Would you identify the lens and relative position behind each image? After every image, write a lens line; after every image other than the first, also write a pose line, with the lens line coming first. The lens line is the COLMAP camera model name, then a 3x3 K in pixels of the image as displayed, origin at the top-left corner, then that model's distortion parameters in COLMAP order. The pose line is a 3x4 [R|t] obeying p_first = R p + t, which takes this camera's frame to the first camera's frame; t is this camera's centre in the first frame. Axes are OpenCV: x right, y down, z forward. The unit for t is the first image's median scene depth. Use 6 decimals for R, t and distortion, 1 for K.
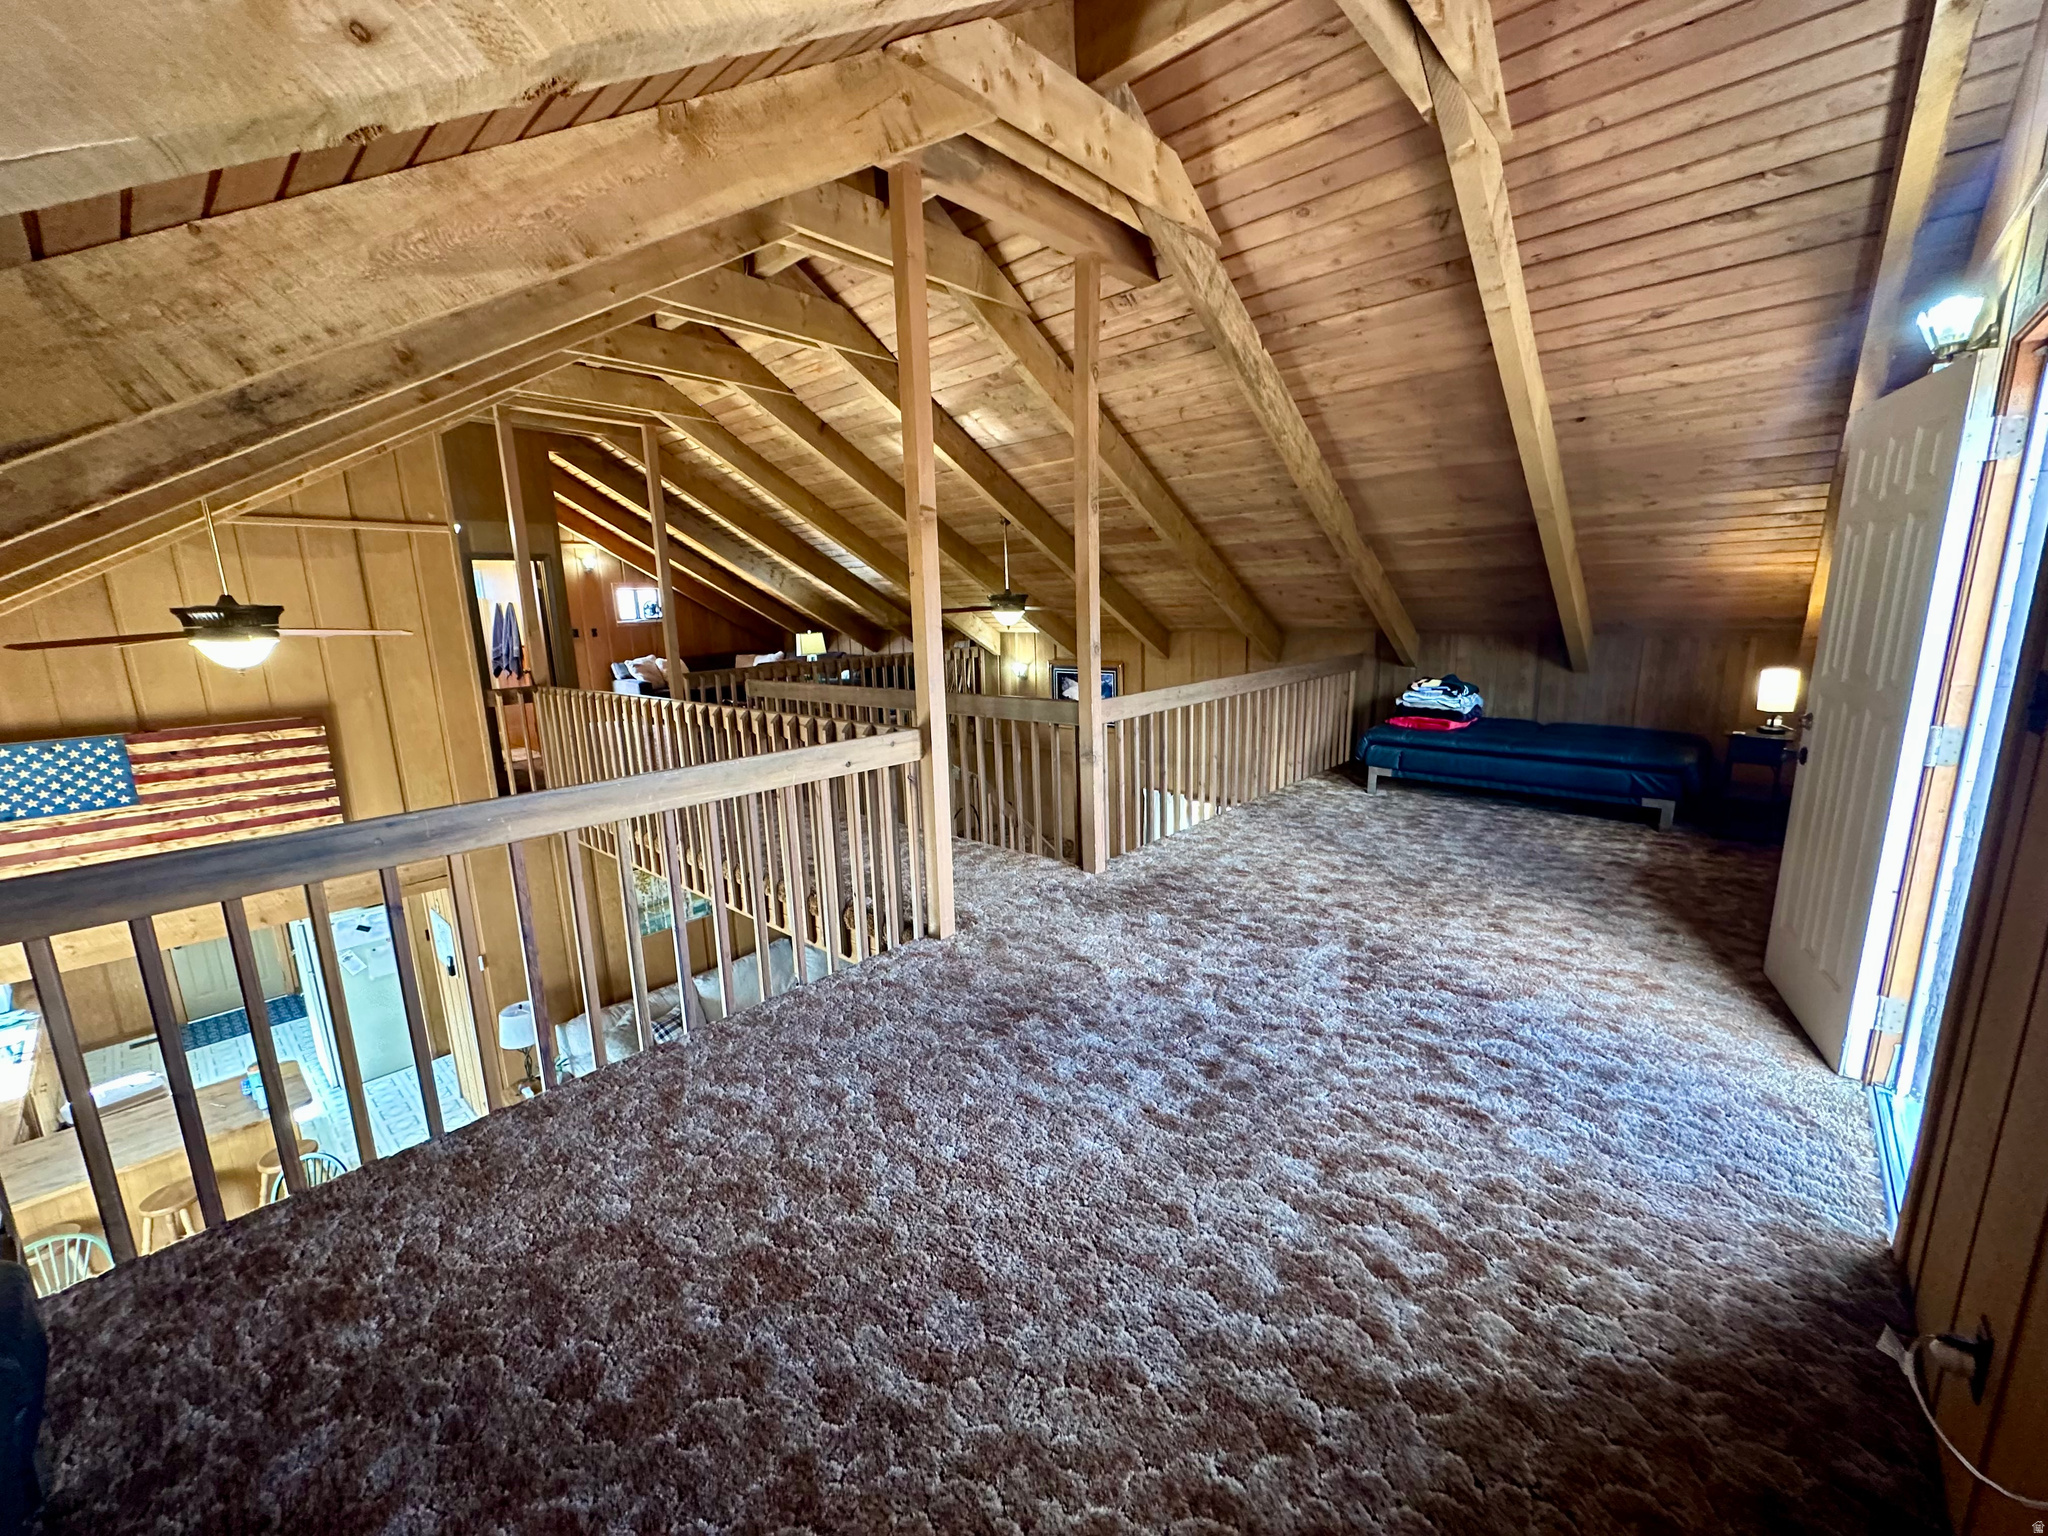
lens RADIAL K [[811.1, 0, 1024.0], [0, 811.1, 768.0], [0, 0, 1]] dist [-0.002564, 0.000265]
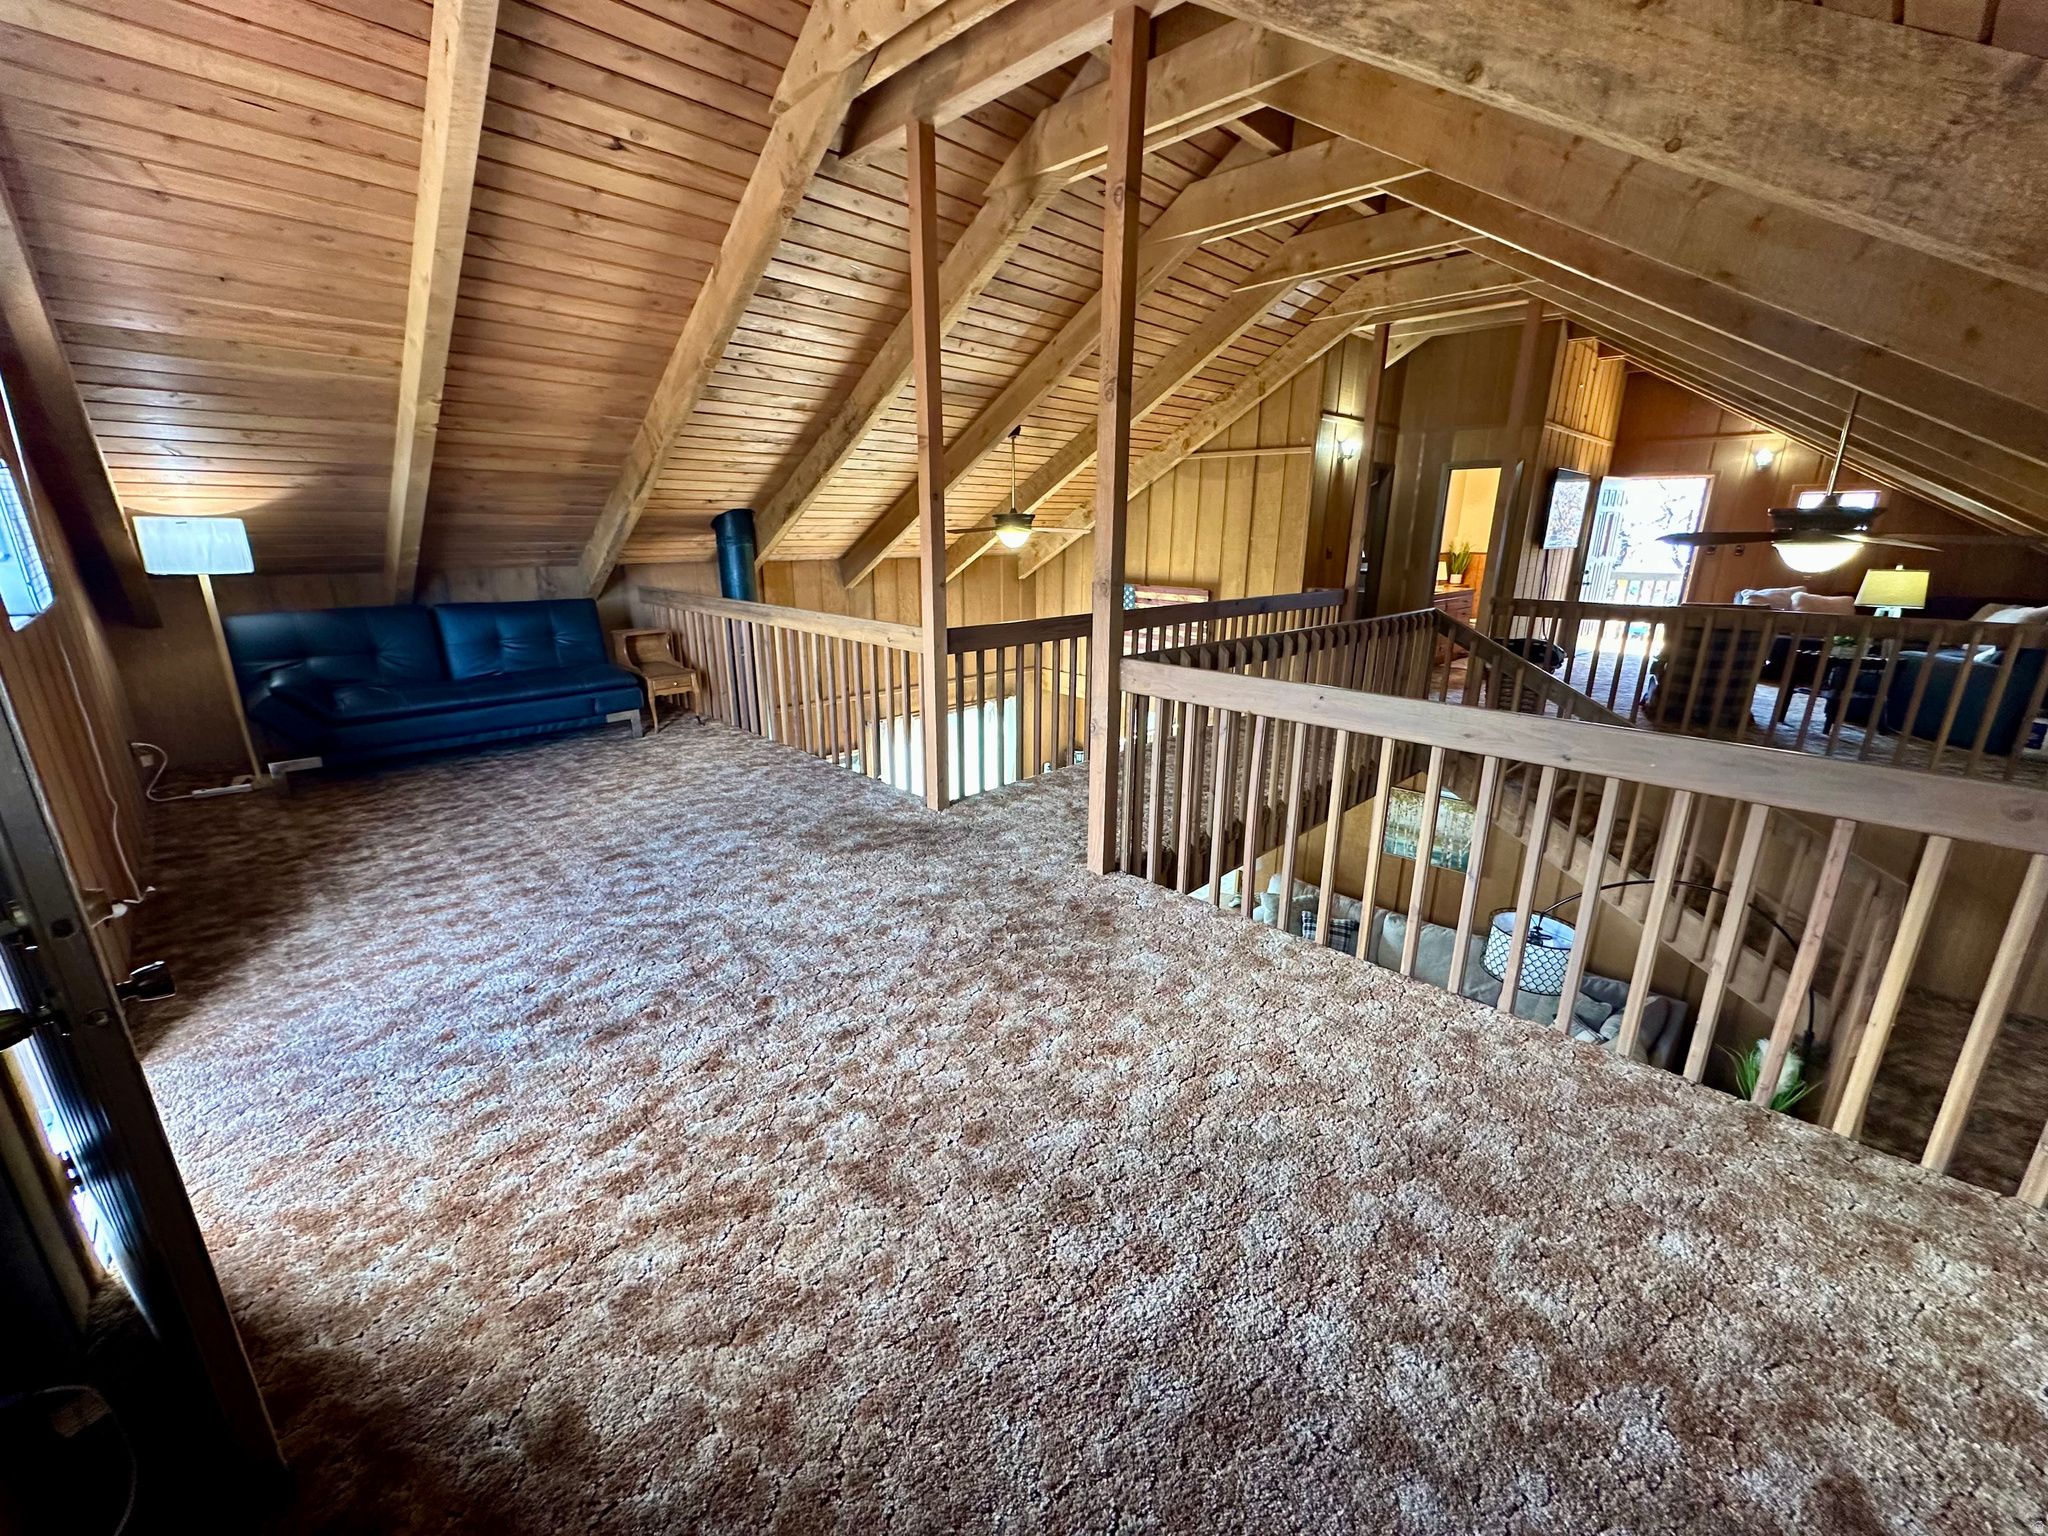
lens RADIAL K [[811.1, 0, 1024.0], [0, 811.1, 768.0], [0, 0, 1]] dist [-0.002564, 0.000265]
pose [[-0.079381, 0.306345, -0.948605, 0.647140], [-0.198284, 0.927740, 0.316200, -0.161251], [0.976925, 0.213193, -0.012901, 0.747330]]
